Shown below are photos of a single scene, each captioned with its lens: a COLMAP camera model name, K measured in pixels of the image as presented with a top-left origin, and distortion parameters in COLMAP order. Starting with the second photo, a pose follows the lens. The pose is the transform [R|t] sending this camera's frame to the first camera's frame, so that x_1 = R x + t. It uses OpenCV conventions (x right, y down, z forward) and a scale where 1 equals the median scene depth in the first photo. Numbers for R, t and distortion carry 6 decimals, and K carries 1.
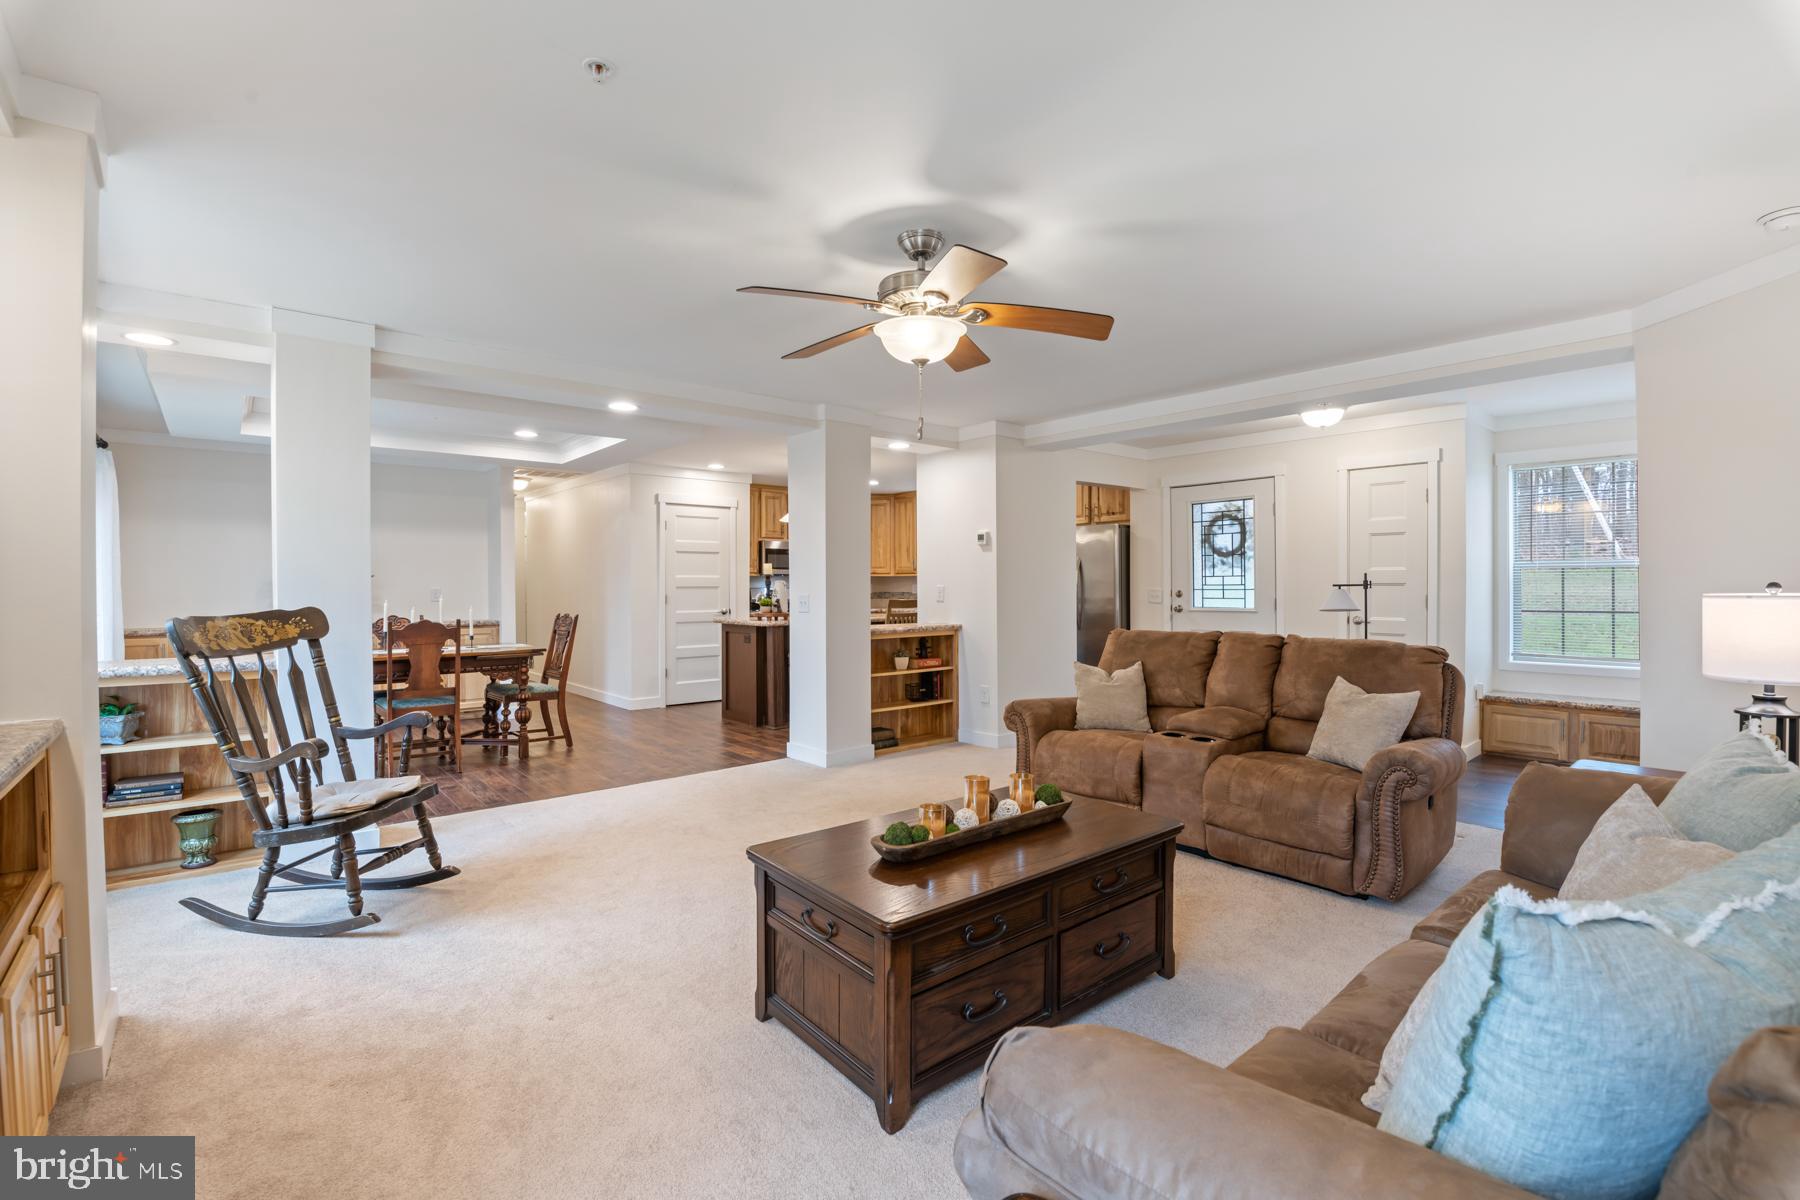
lens RADIAL K [[803.8, 0, 898.1], [0, 803.8, 592.5], [0, 0, 1]] dist [-0.021624, -0.002061]
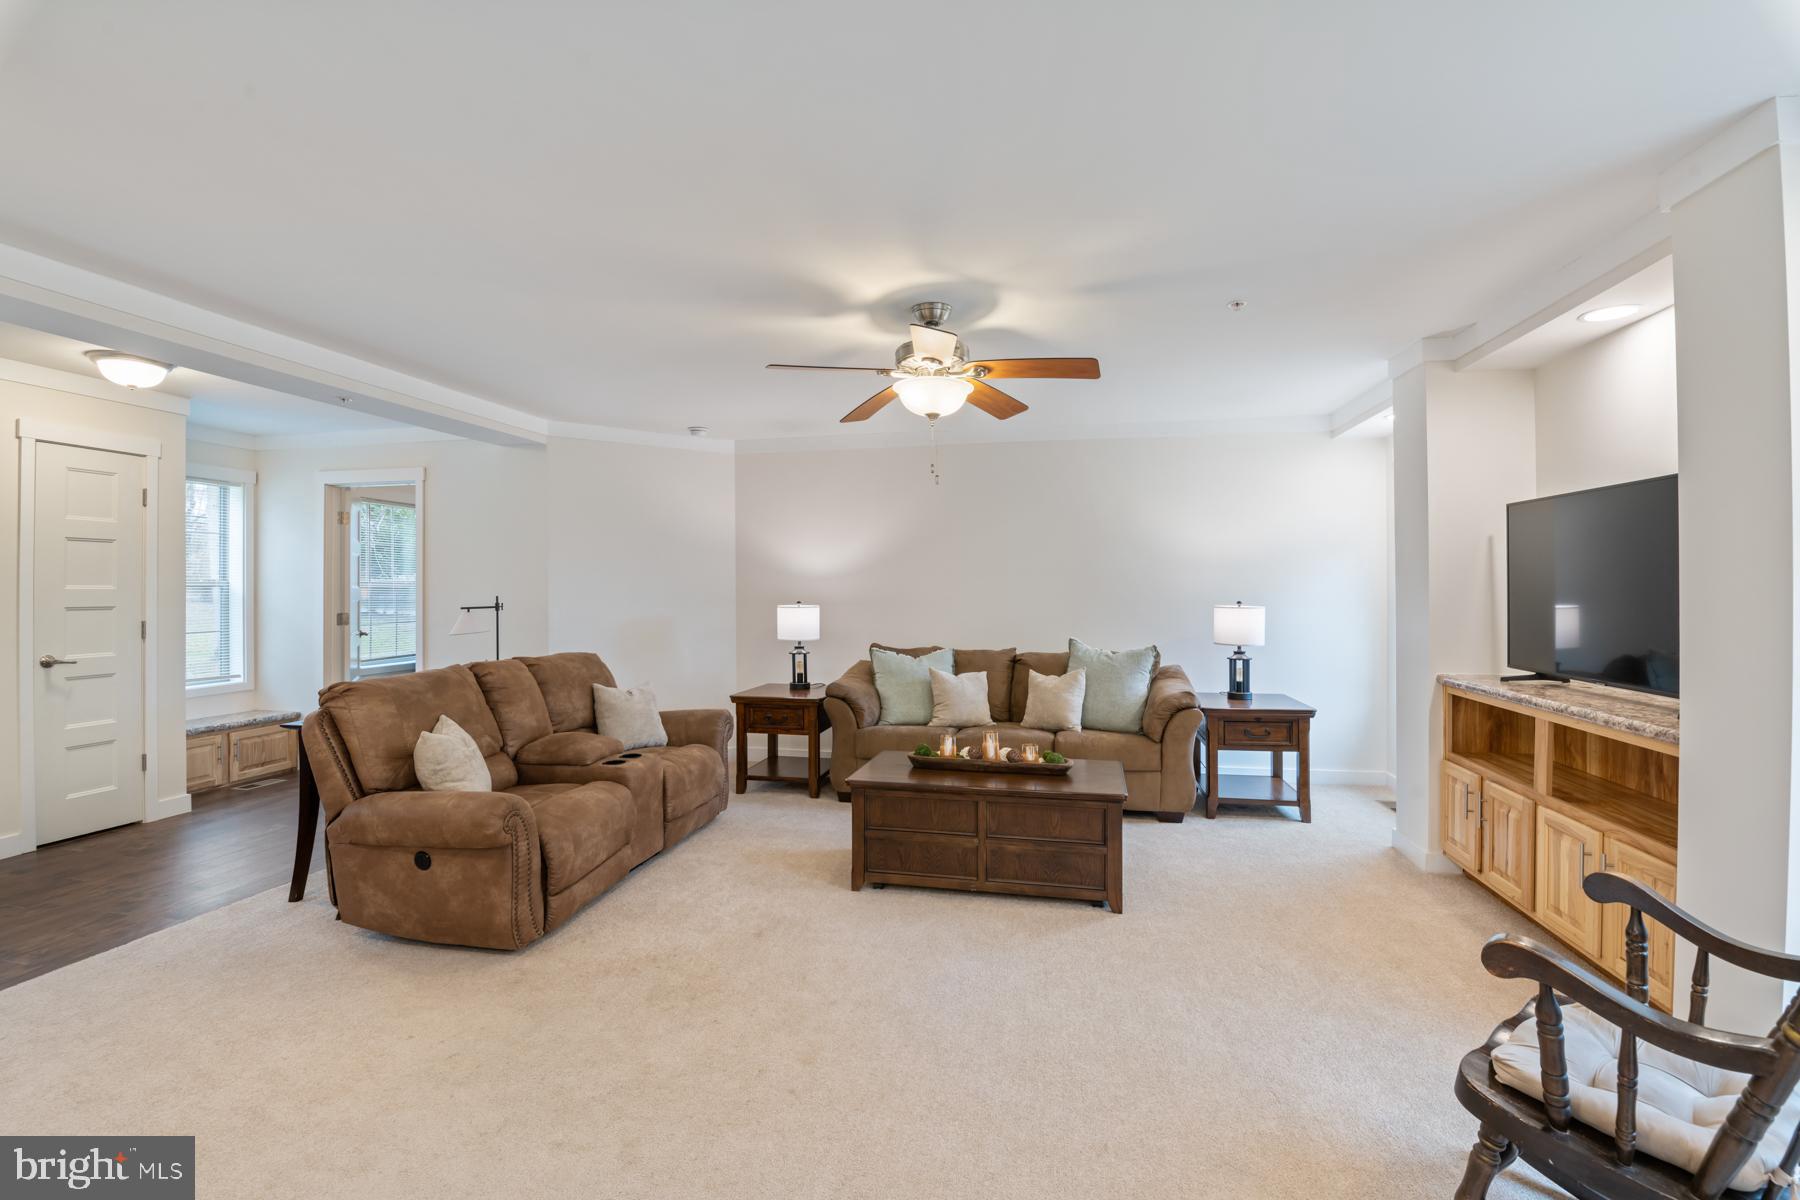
lens RADIAL K [[803.8, 0, 898.8], [0, 803.8, 590.9], [0, 0, 1]] dist [-0.021624, -0.002061]
pose [[-0.616234, 0.003859, 0.787554, -0.366571], [0.014276, 0.999878, 0.006271, -0.018241], [-0.787434, 0.015108, -0.616214, 0.746773]]
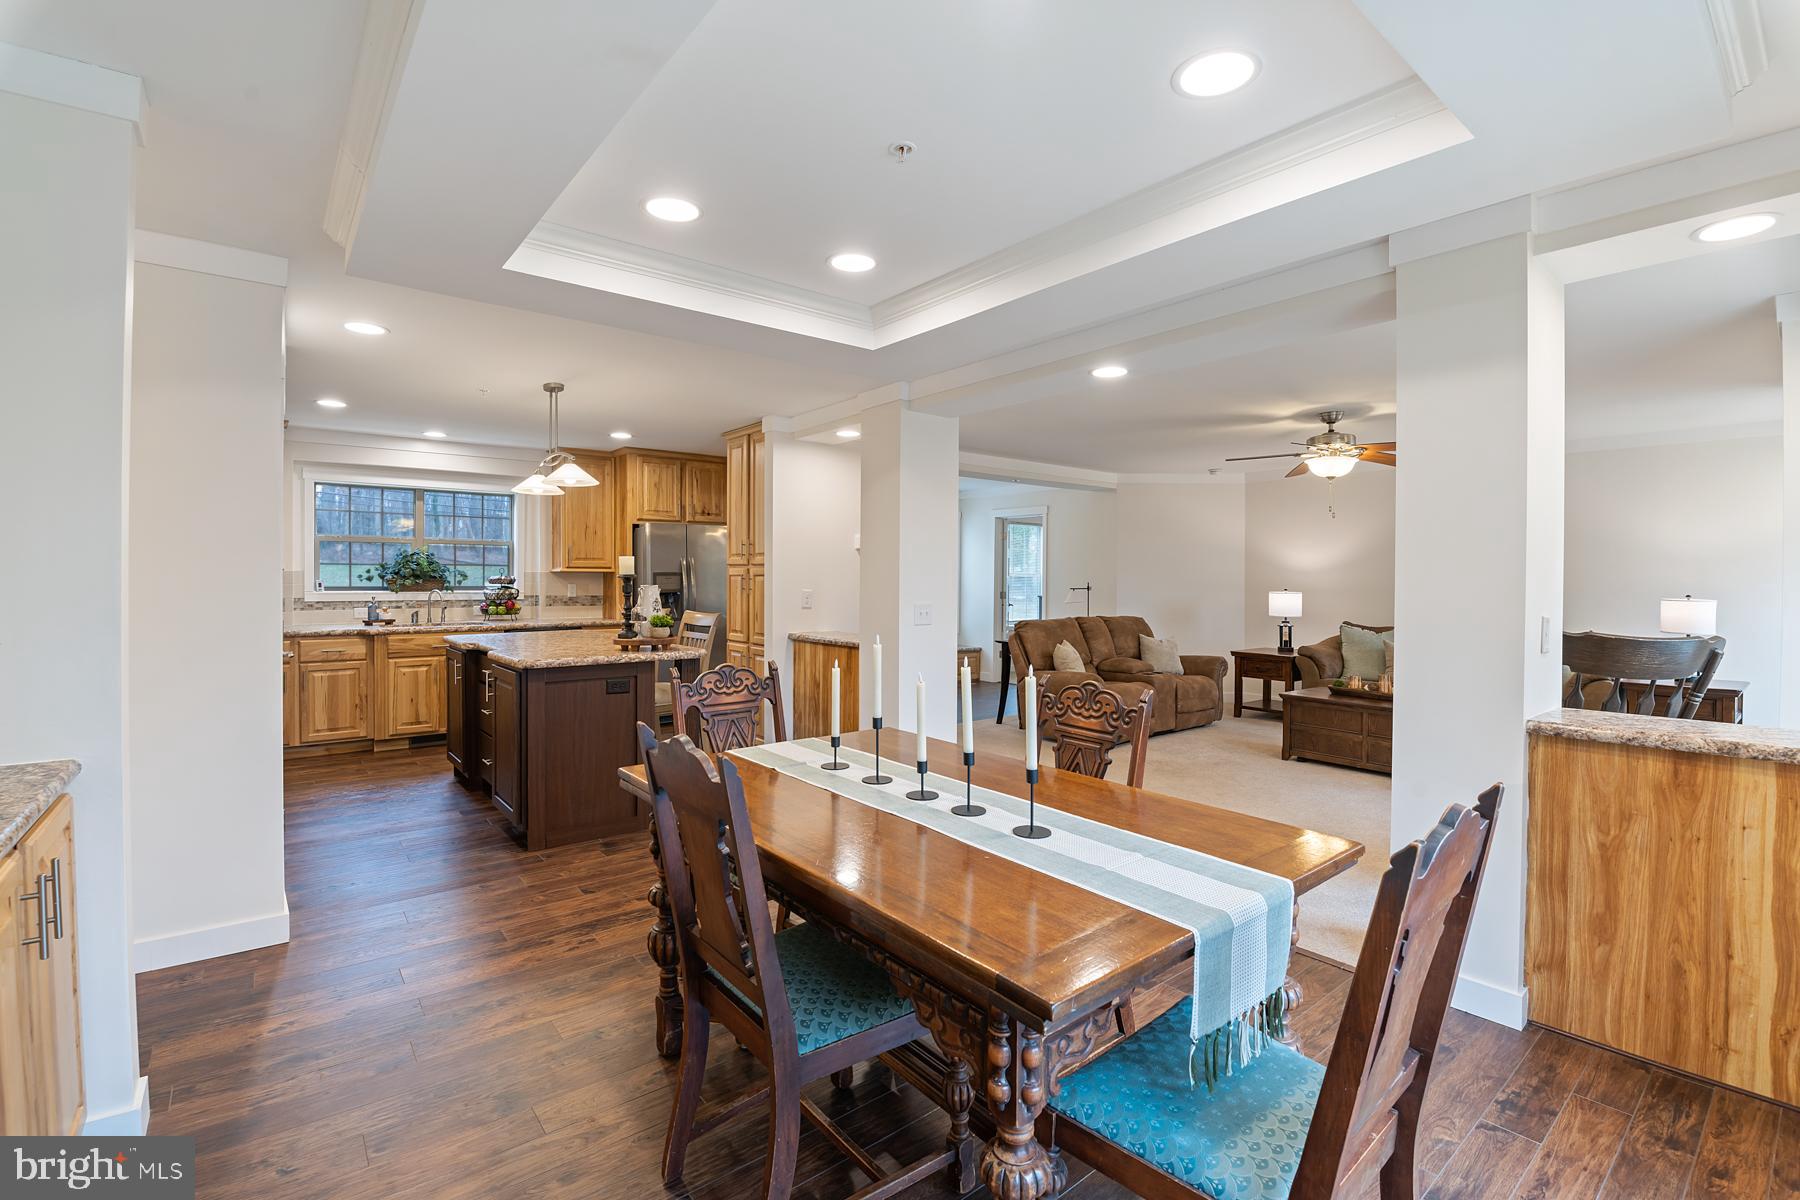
lens RADIAL K [[803.8, 0, 907.4], [0, 803.8, 588.8], [0, 0, 1]] dist [-0.021624, -0.002061]
pose [[0.014312, -0.009268, 0.999855, -0.812247], [0.004218, 0.999949, 0.009209, -0.016874], [-0.999889, 0.004085, 0.014350, 0.847582]]
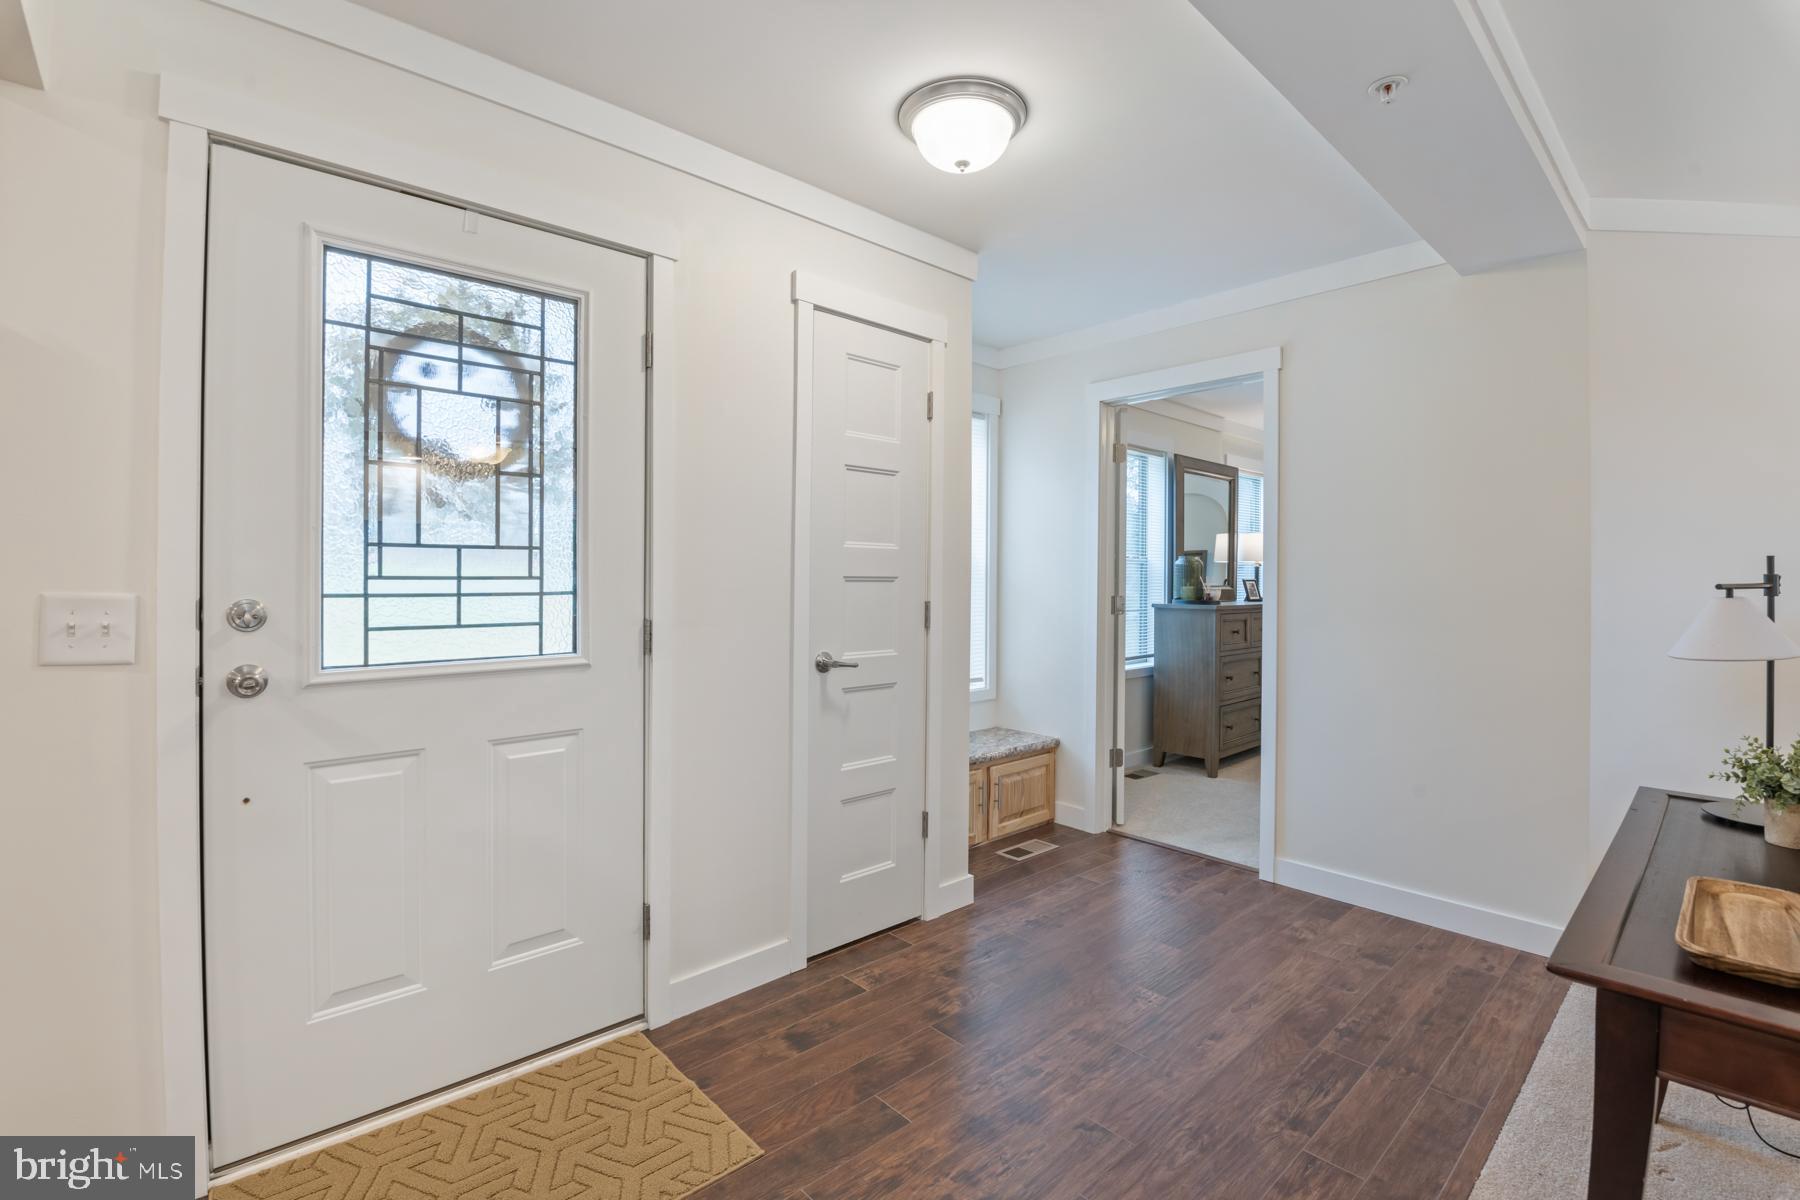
lens RADIAL K [[803.8, 0, 898.5], [0, 803.8, 587.8], [0, 0, 1]] dist [-0.021624, -0.002061]
pose [[-0.032559, -0.005941, 0.999452, 0.128075], [0.004163, 0.999973, 0.006080, -0.007292], [-0.999461, 0.004359, -0.032533, 0.870984]]
